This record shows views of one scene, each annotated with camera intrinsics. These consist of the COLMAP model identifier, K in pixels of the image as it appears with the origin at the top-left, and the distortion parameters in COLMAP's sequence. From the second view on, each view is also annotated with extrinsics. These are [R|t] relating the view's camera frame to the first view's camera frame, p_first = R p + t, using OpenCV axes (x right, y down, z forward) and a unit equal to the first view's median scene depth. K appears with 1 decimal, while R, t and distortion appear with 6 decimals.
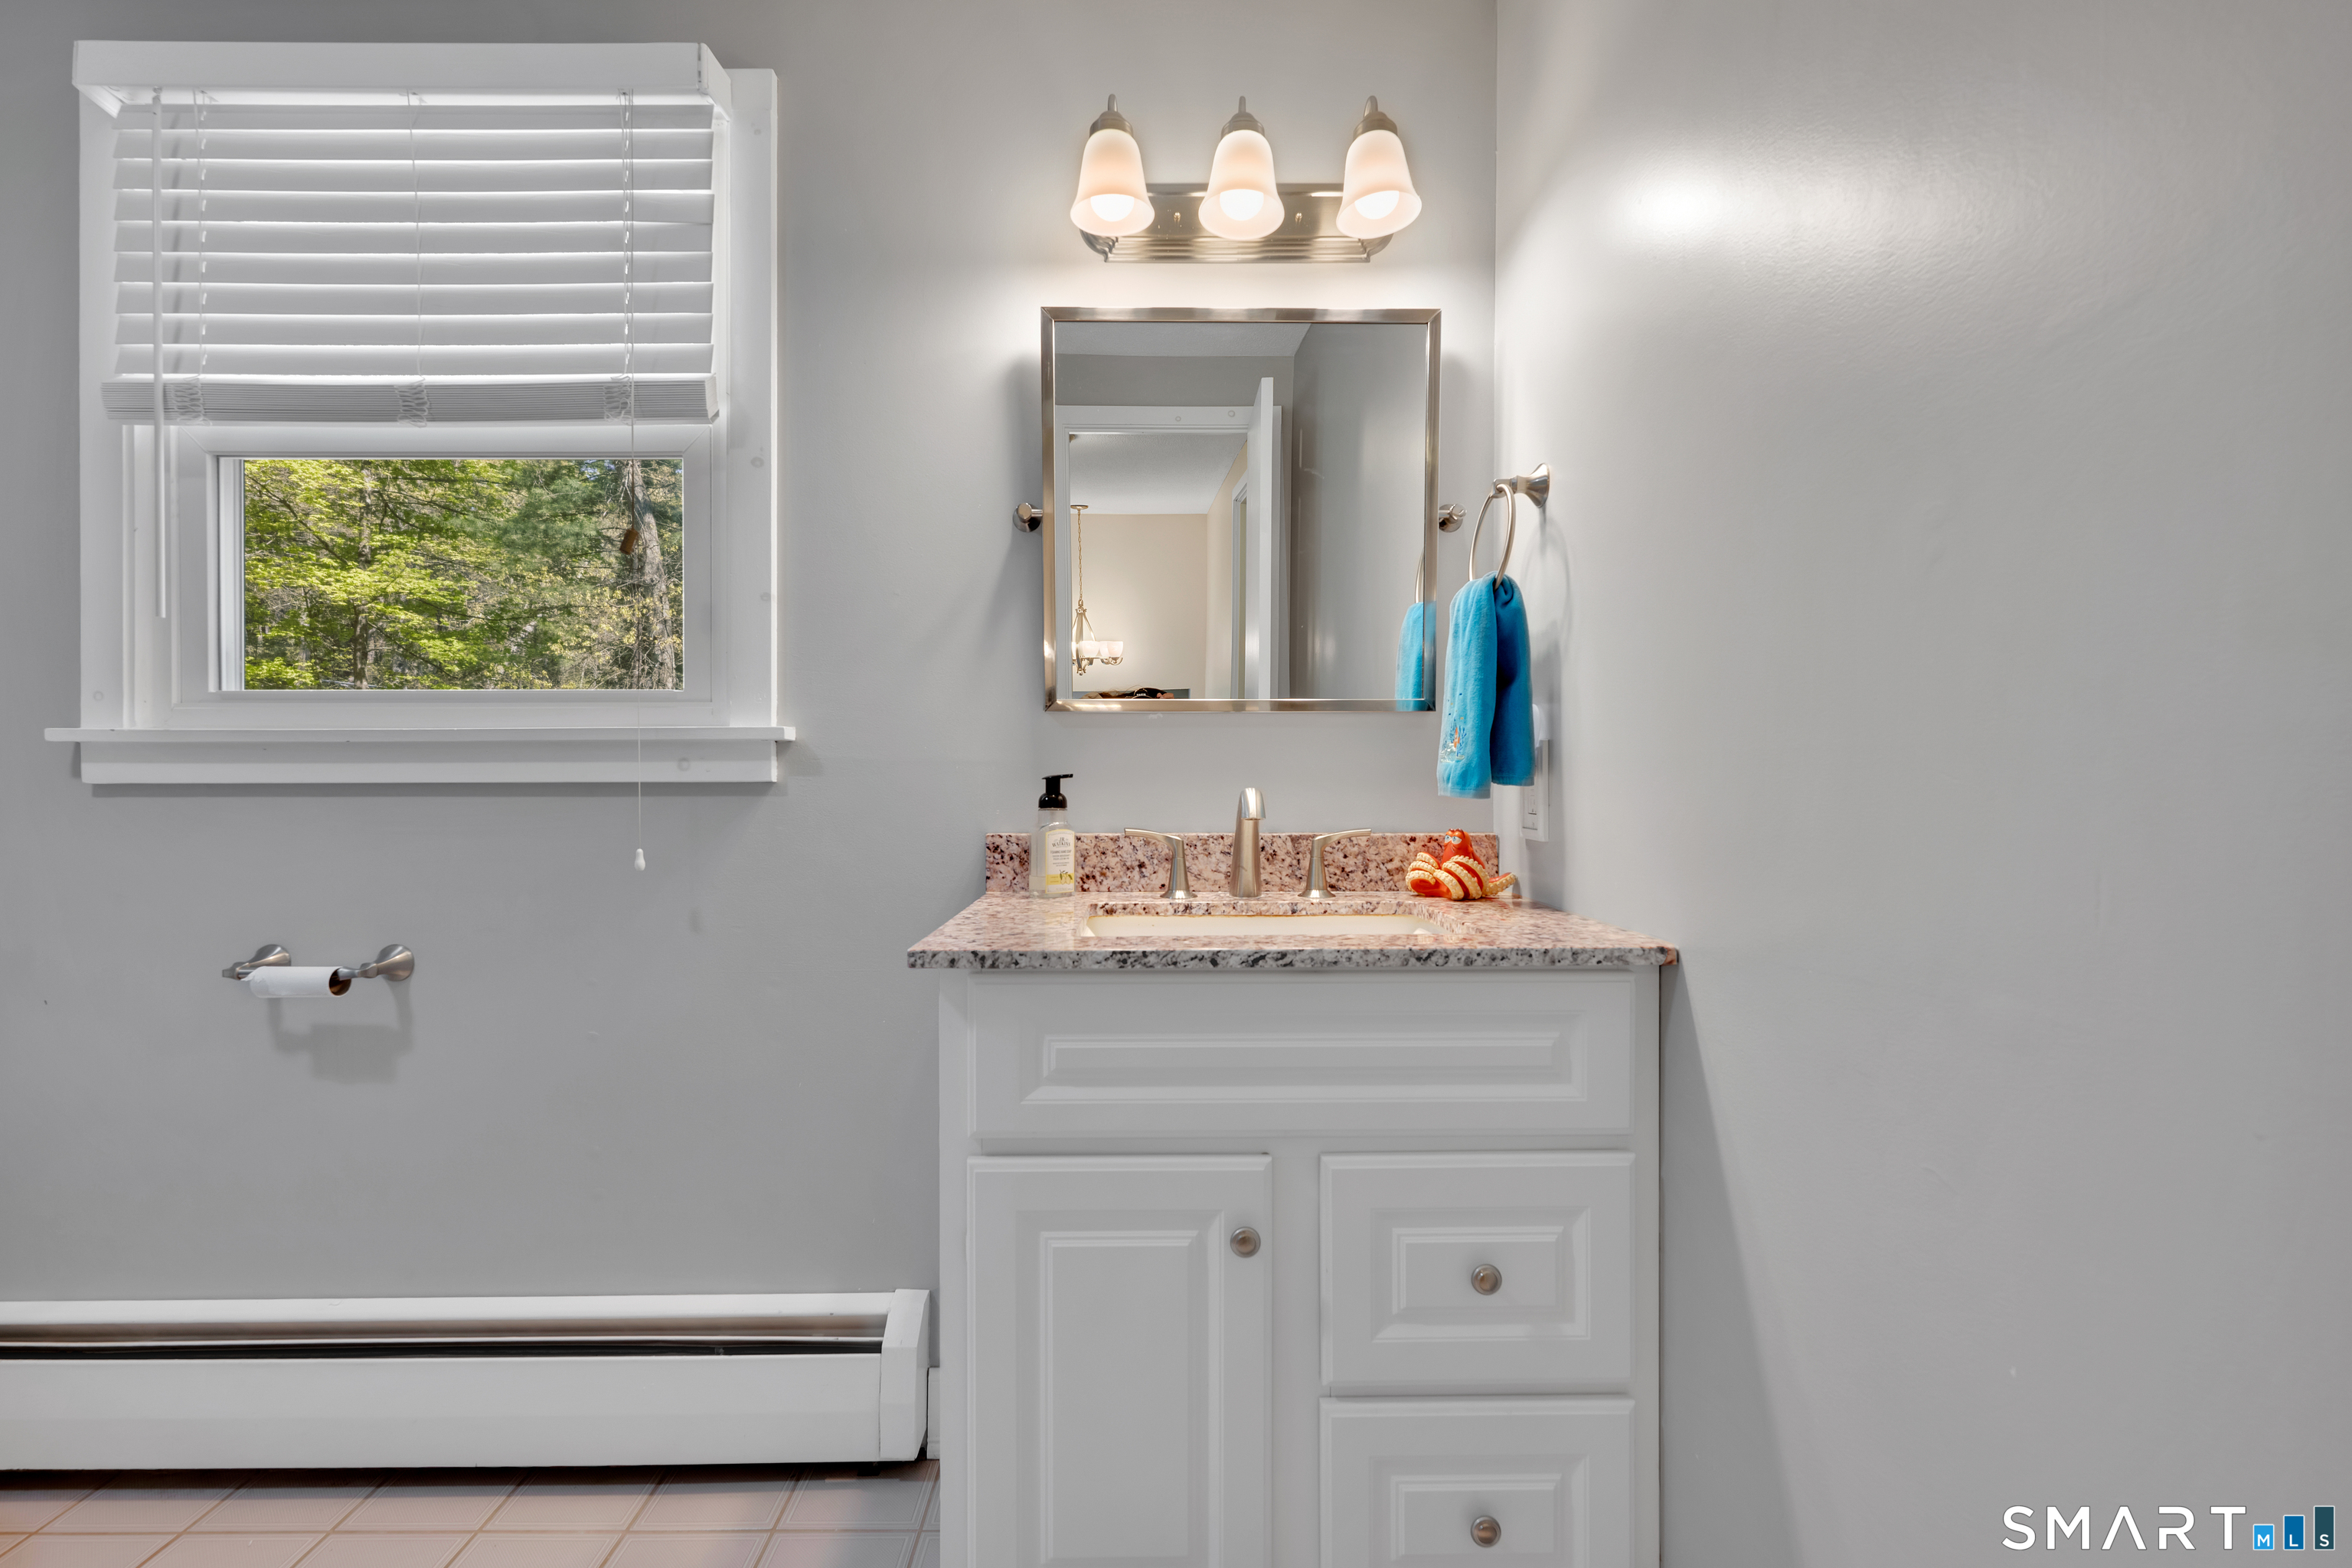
lens RADIAL K [[1156.1, 0, 1175.2], [0, 1156.1, 797.9], [0, 0, 1]] dist [-0.005312, -0.000534]
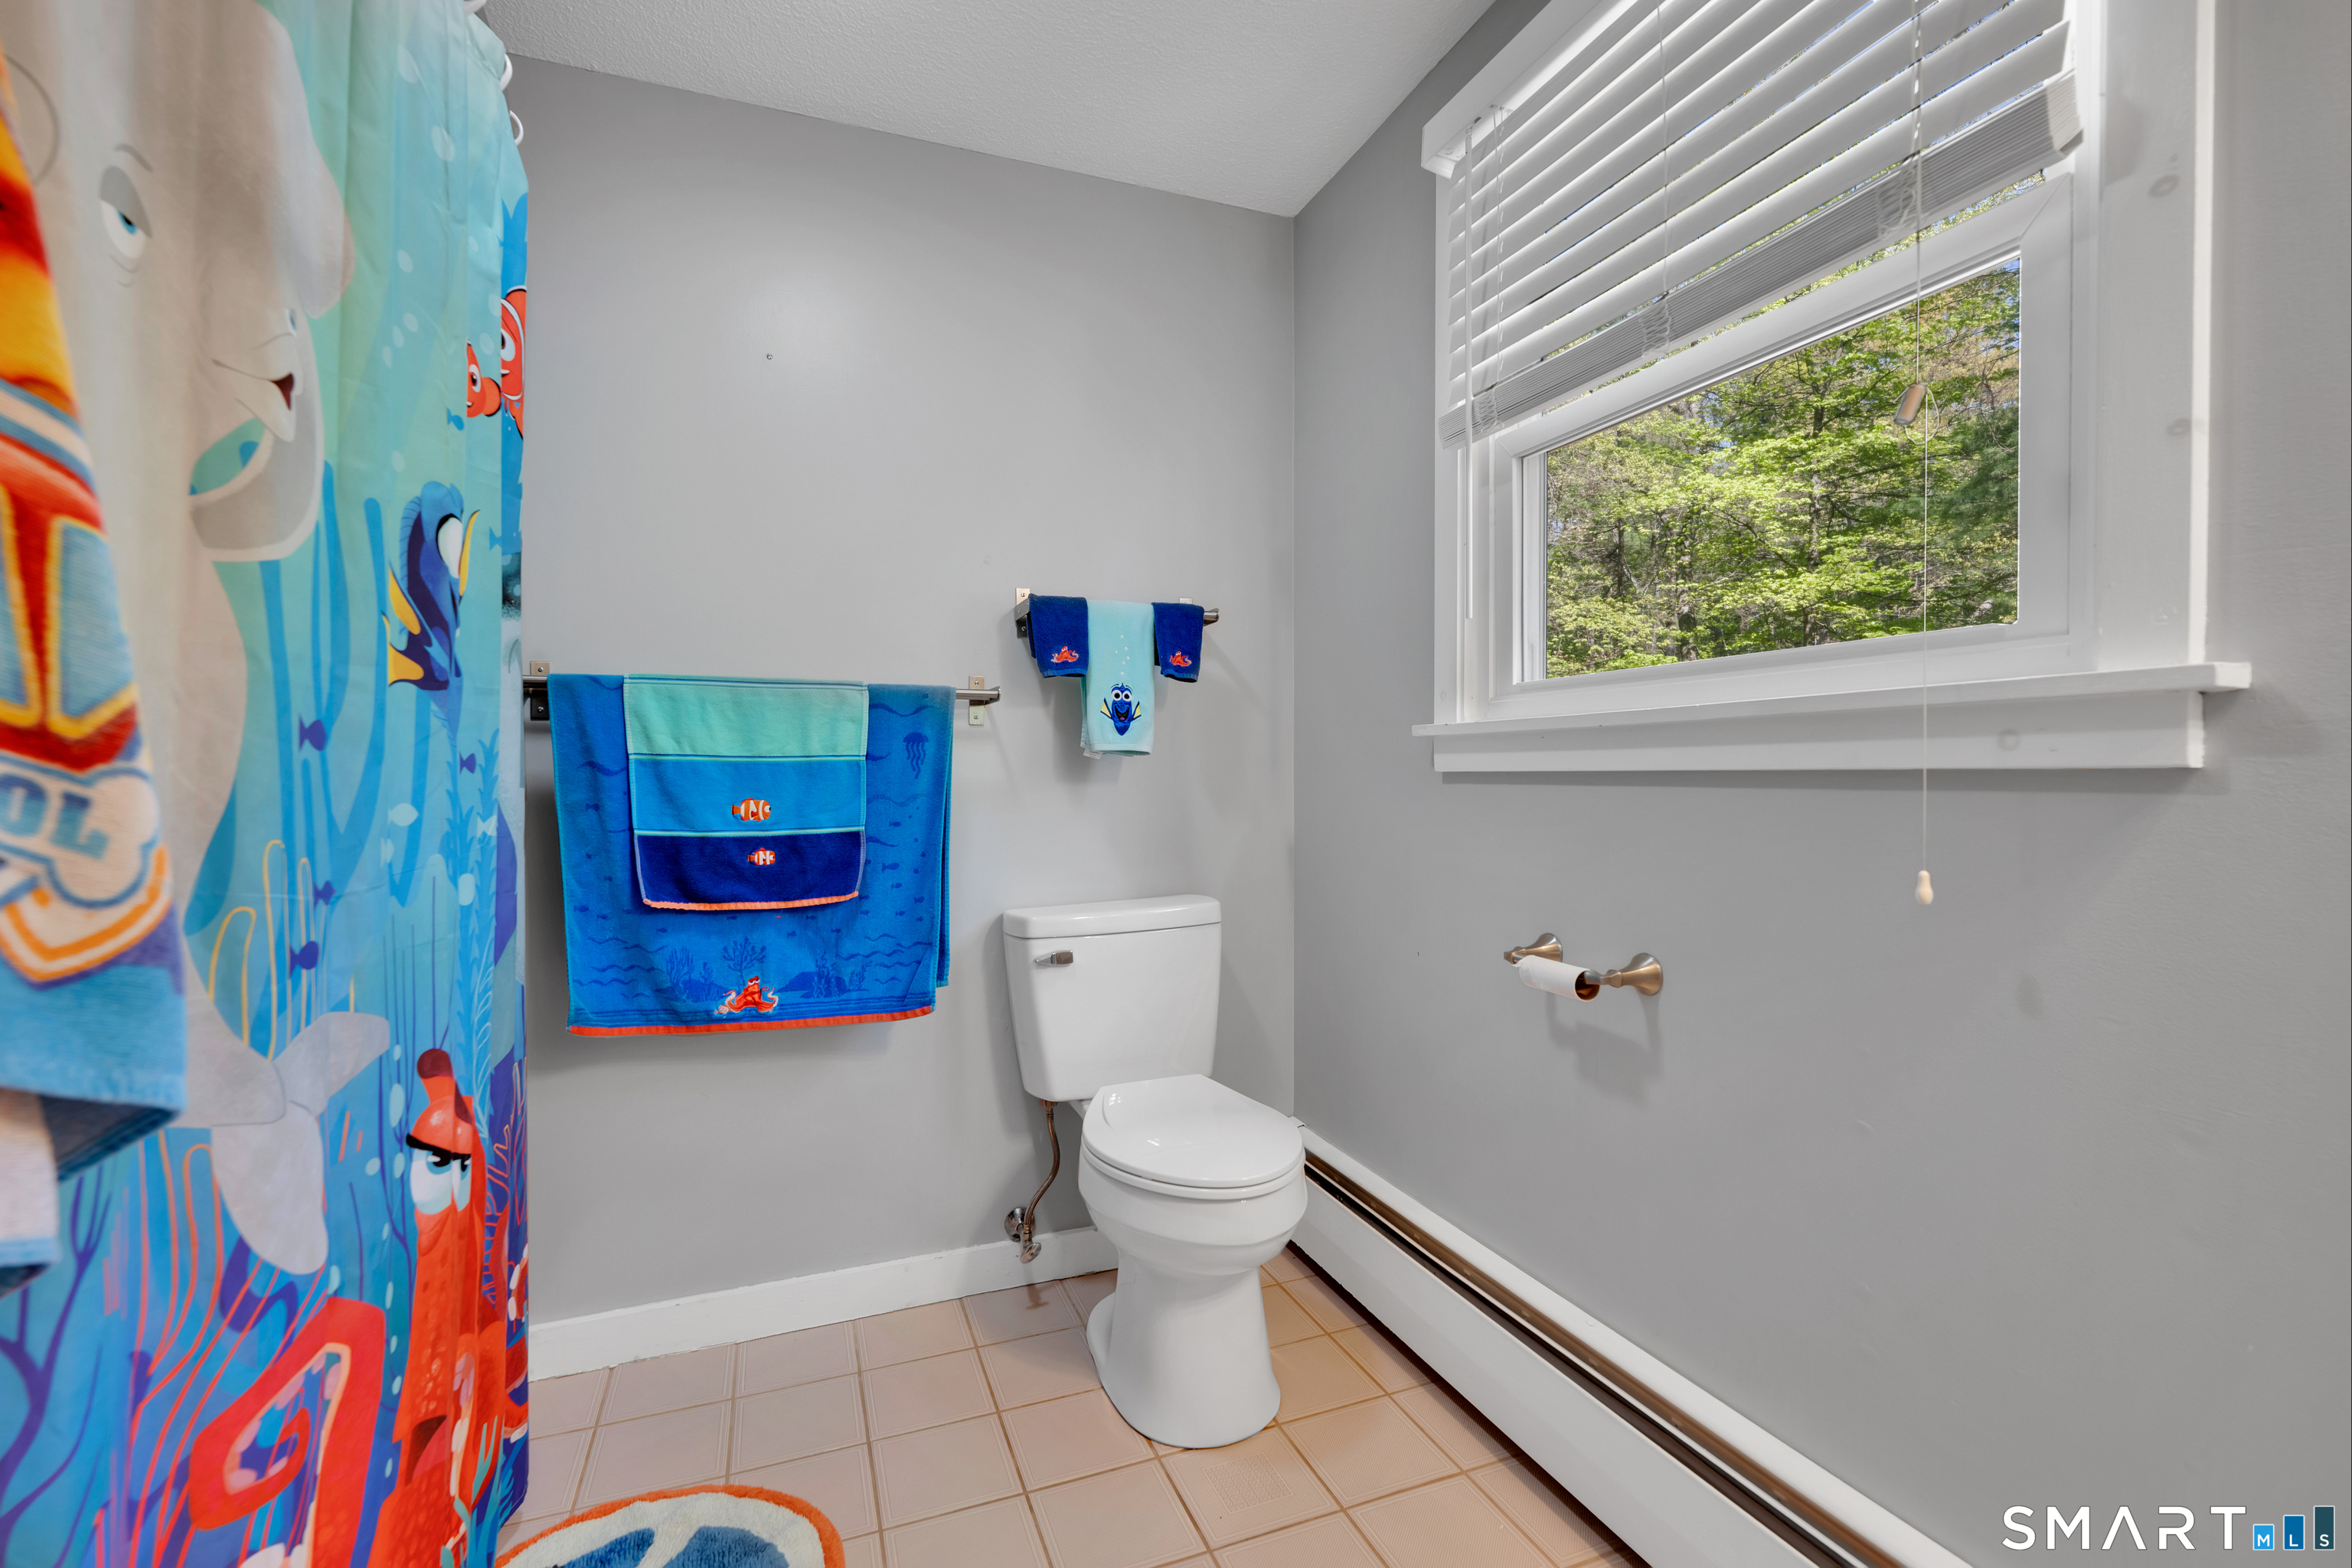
lens RADIAL K [[1025.4, 0, 1182.6], [0, 1025.4, 784.7], [0, 0, 1]] dist [-0.002040, -0.000306]
pose [[0.350466, 0.010927, -0.936512, -0.057582], [-0.014196, 0.999879, 0.006354, -0.002078], [0.936468, 0.011068, 0.350579, 0.341264]]
